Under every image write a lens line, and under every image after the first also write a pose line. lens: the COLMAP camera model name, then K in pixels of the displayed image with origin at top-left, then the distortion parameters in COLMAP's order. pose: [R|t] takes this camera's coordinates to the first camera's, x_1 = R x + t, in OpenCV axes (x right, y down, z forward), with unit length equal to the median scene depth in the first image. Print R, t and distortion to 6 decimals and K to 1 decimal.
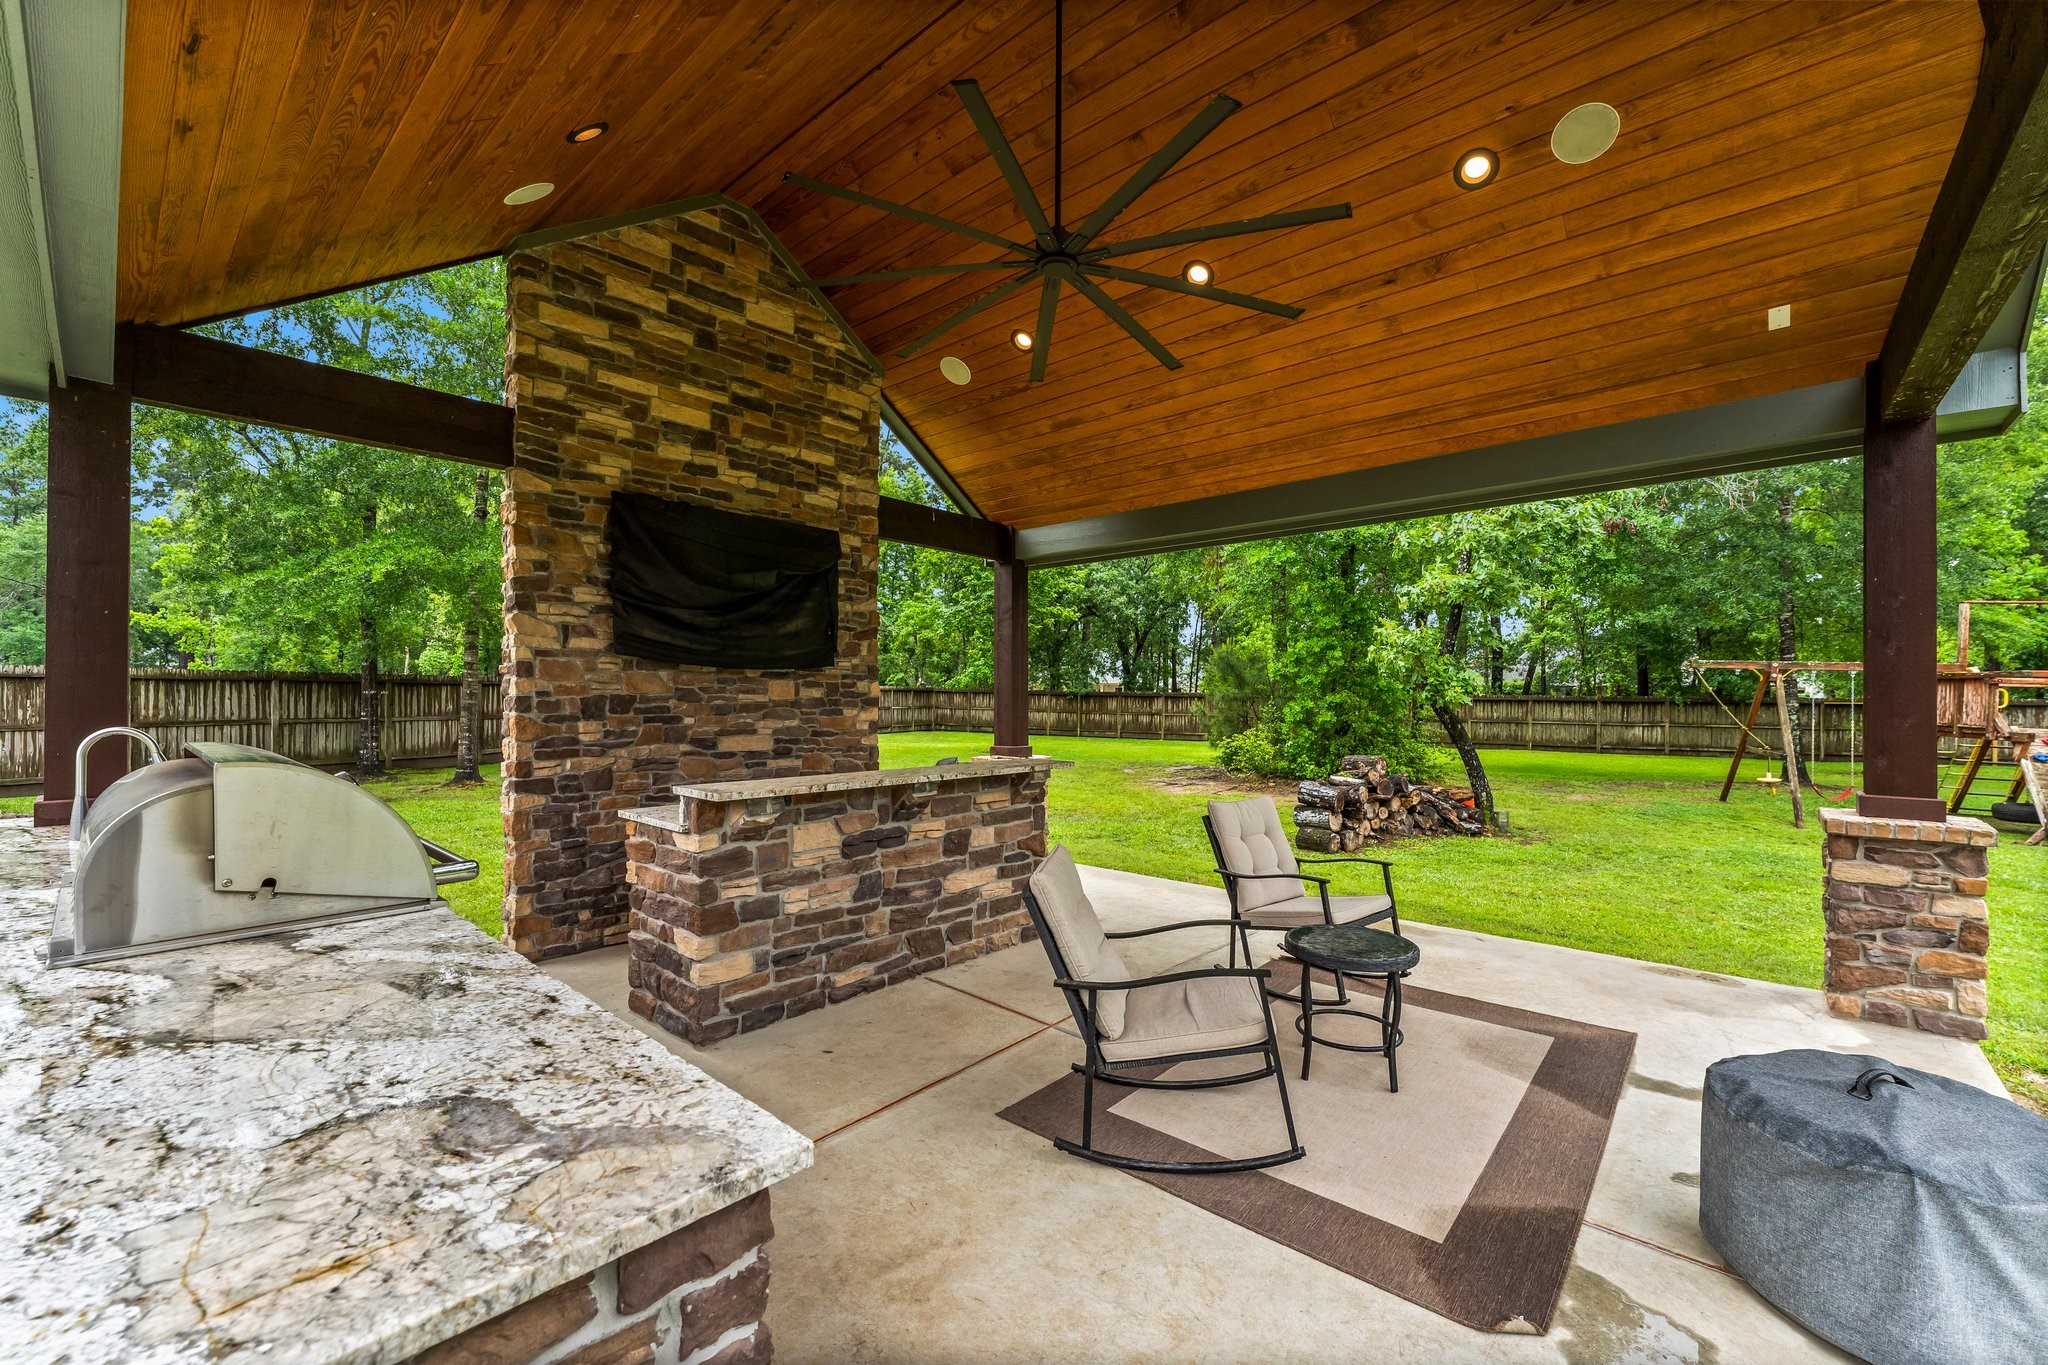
lens RADIAL K [[828.6, 0, 1020.9], [0, 828.6, 677.9], [0, 0, 1]] dist [-0.001922, 0.000018]
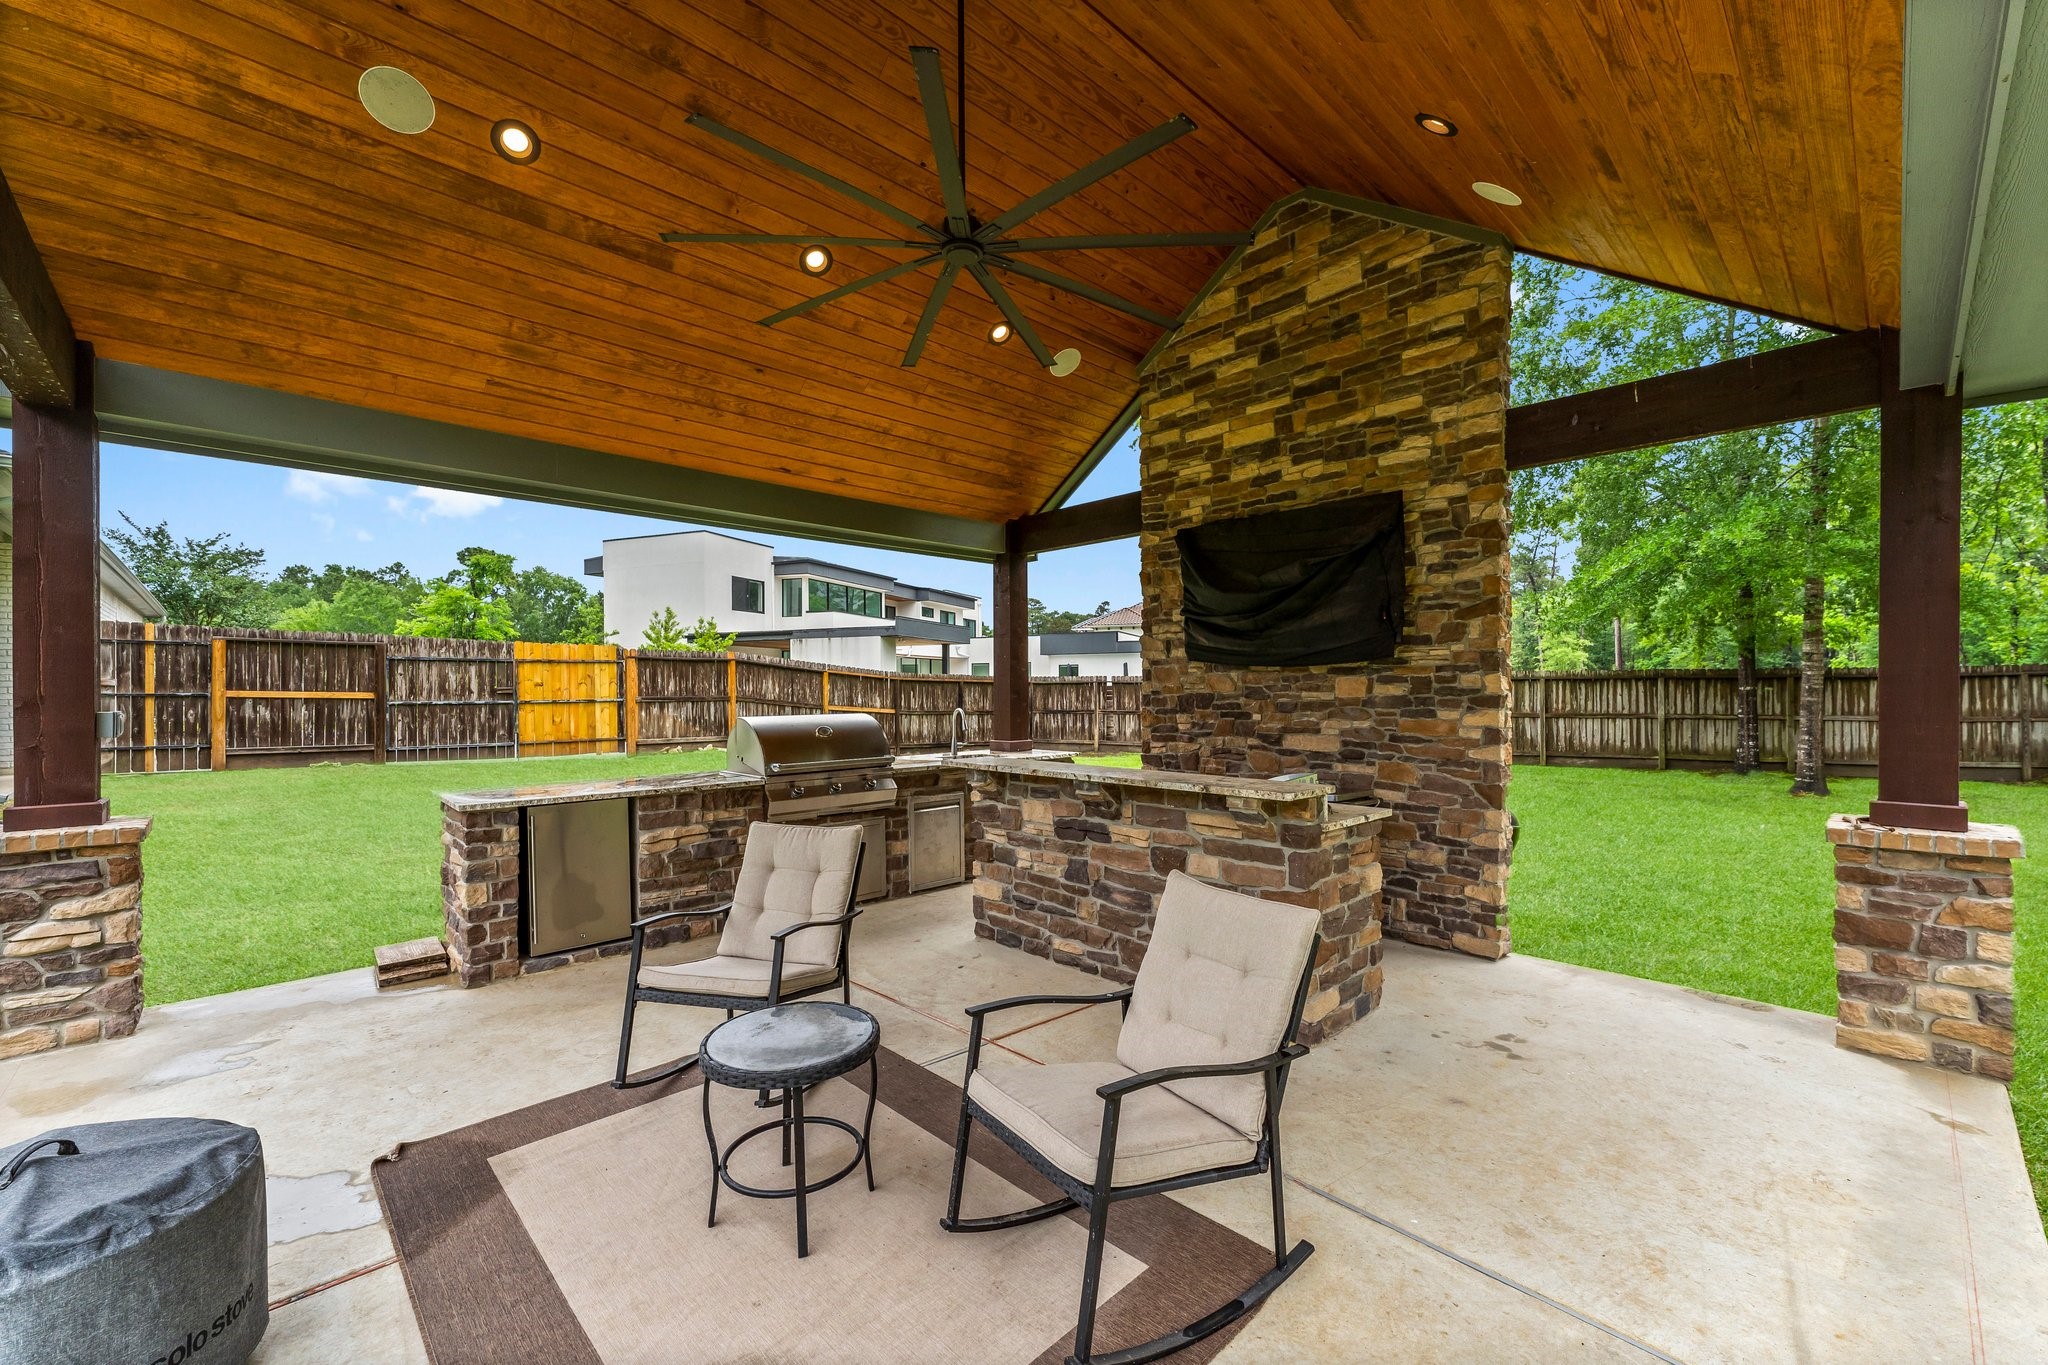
lens RADIAL K [[827.5, 0, 1040.1], [0, 827.5, 682.0], [0, 0, 1]] dist [0.001309, 0.000031]
pose [[-0.072879, -0.015392, -0.997222, 0.652706], [0.025282, 0.999531, -0.017275, 0.016722], [0.997020, -0.026471, -0.072456, 0.751868]]
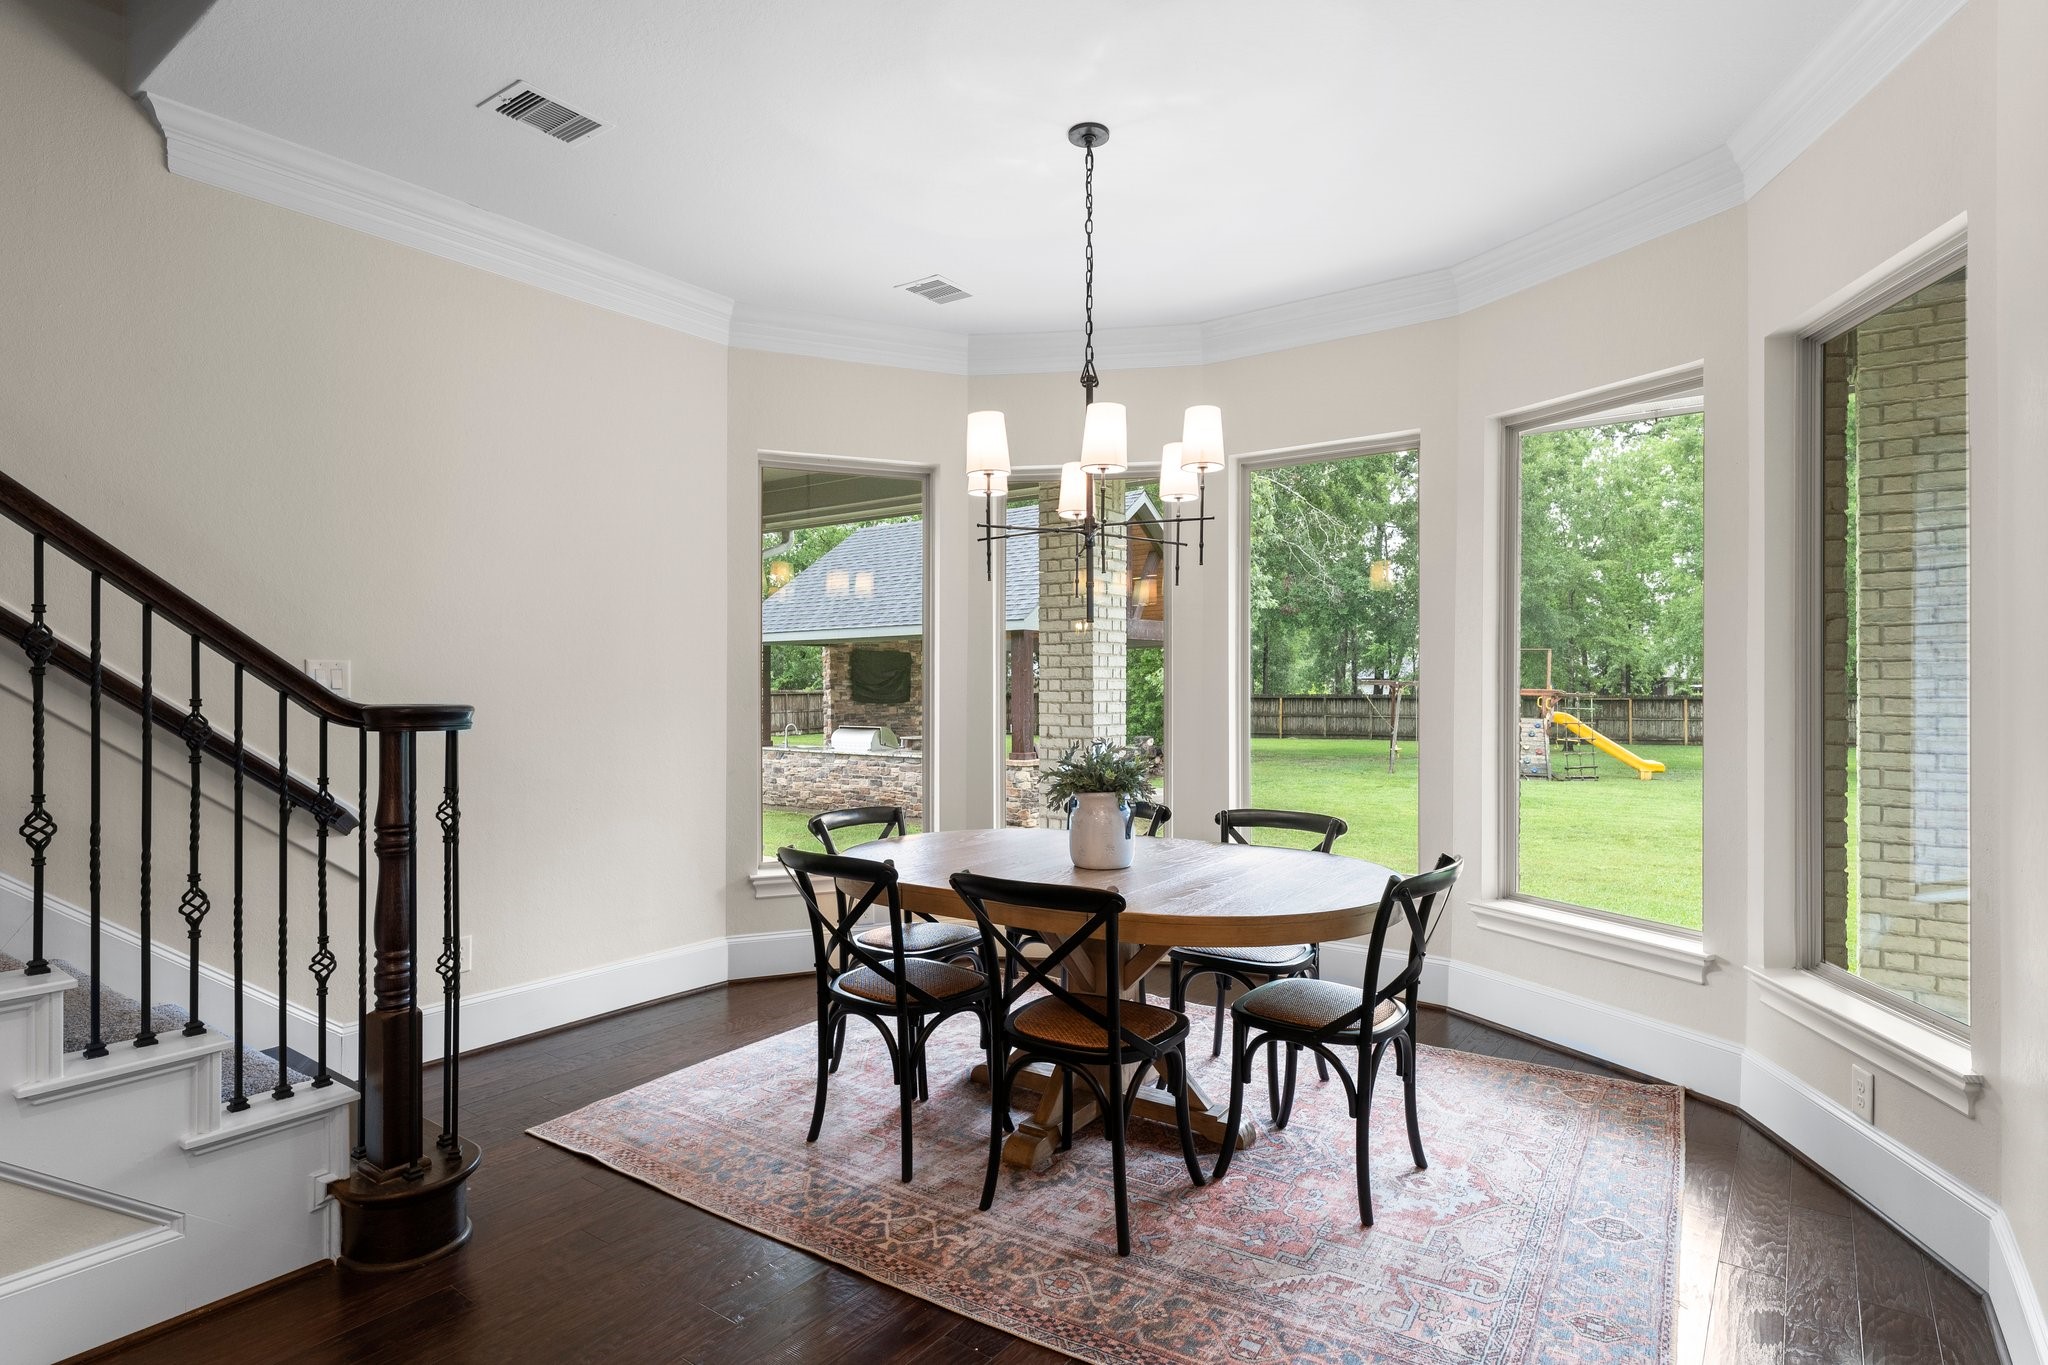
lens RADIAL K [[1056.6, 0, 1024.0], [0, 1056.6, 682.5], [0, 0, 1]] dist [0.000277, -0.000001]
pose [[0.995916, -0.010117, 0.089712, -0.170245], [0.008521, 0.999799, 0.018150, -0.146375], [-0.089877, -0.017312, 0.995802, -2.728052]]
